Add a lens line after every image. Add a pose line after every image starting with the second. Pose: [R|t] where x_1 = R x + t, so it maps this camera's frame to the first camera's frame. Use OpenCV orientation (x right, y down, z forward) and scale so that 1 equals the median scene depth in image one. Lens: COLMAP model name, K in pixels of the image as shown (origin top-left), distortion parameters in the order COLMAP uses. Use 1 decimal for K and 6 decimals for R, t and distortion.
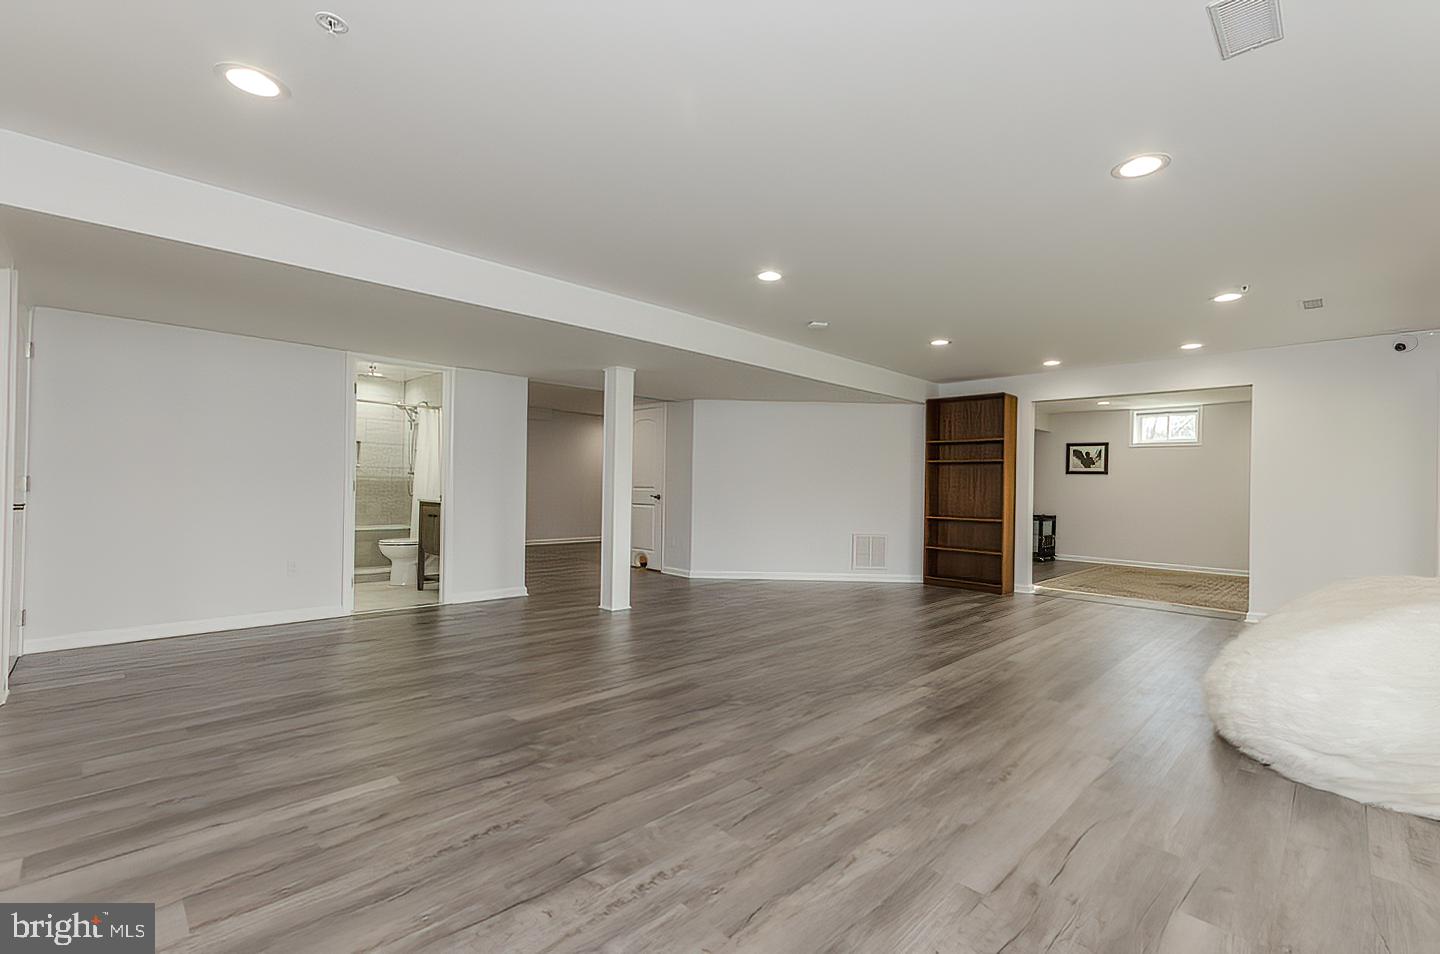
lens RADIAL K [[618.6, 0, 779.6], [0, 618.6, 489.7], [0, 0, 1]] dist [-0.001184, -0.000117]
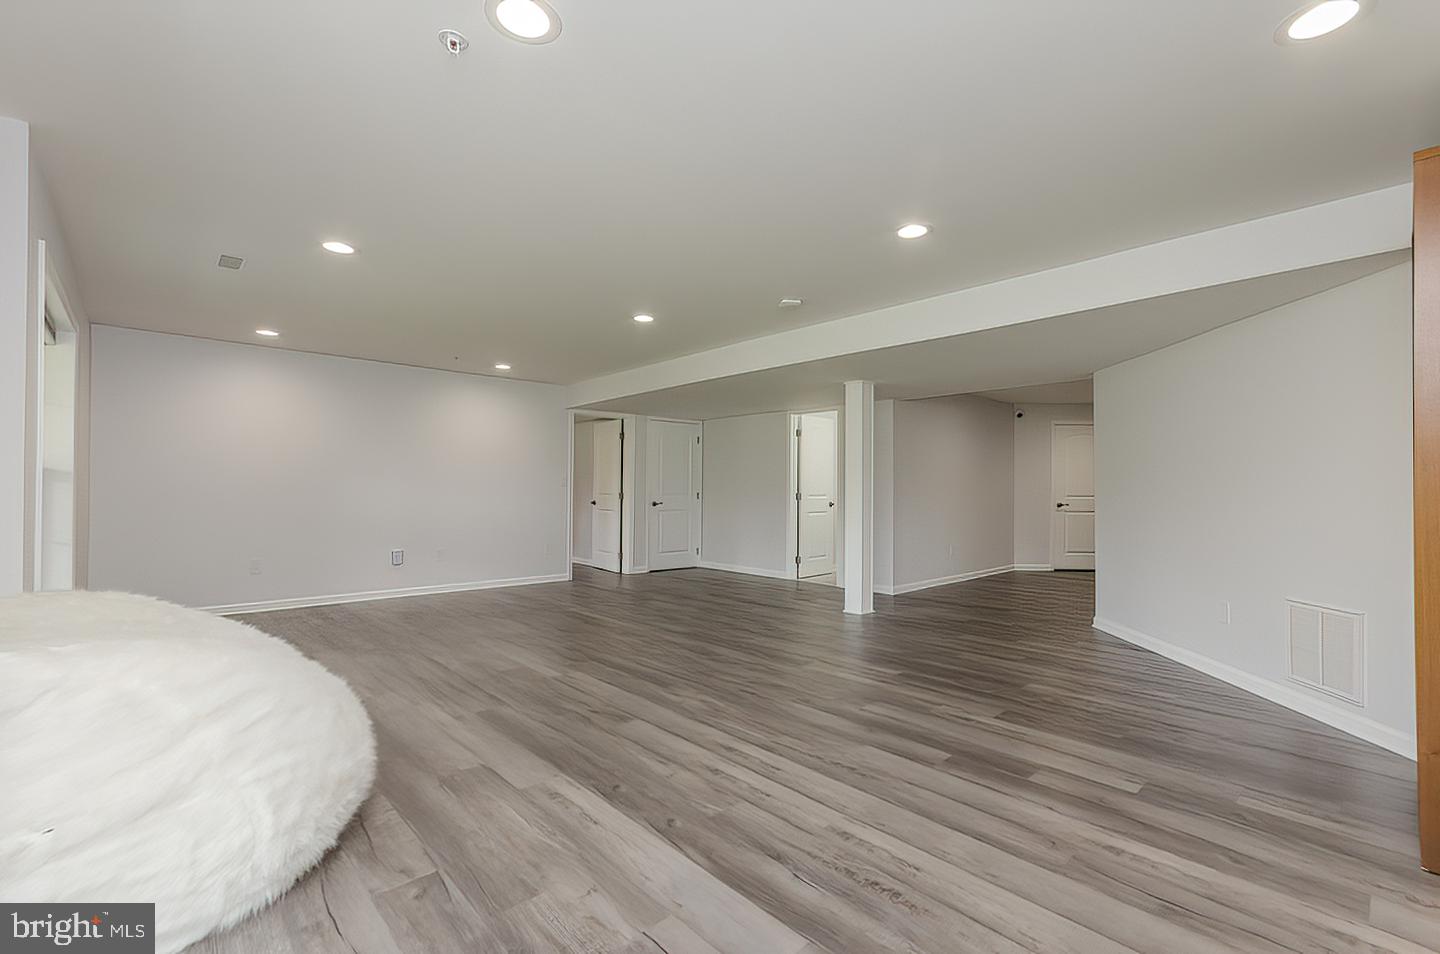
lens RADIAL K [[627.9, 0, 723.6], [0, 627.9, 488.8], [0, 0, 1]] dist [0.001651, 0.000158]
pose [[-0.081247, -0.021850, -0.996454, 1.202573], [-0.003407, 0.999760, -0.021645, 0.010483], [0.996688, 0.001637, -0.081302, 1.247019]]
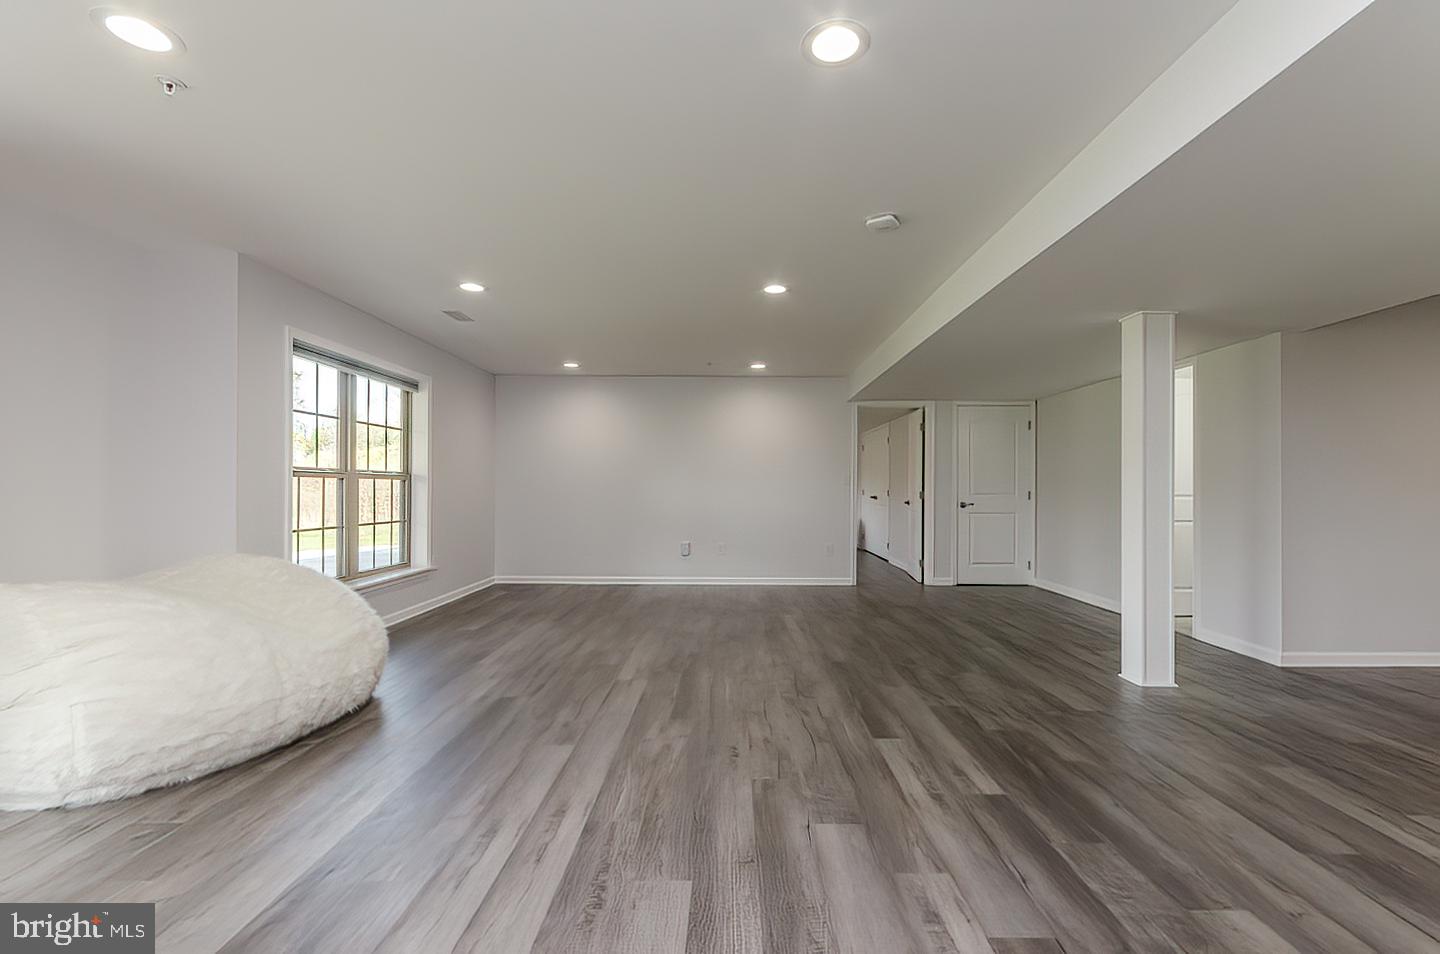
lens RADIAL K [[621.8, 0, 746.7], [0, 621.8, 485.8], [0, 0, 1]] dist [-0.001305, -0.000378]
pose [[-0.729155, -0.024891, -0.683896, 0.741084], [-0.015172, 0.999681, -0.020208, 0.006820], [0.684180, -0.004358, -0.729300, 1.727669]]
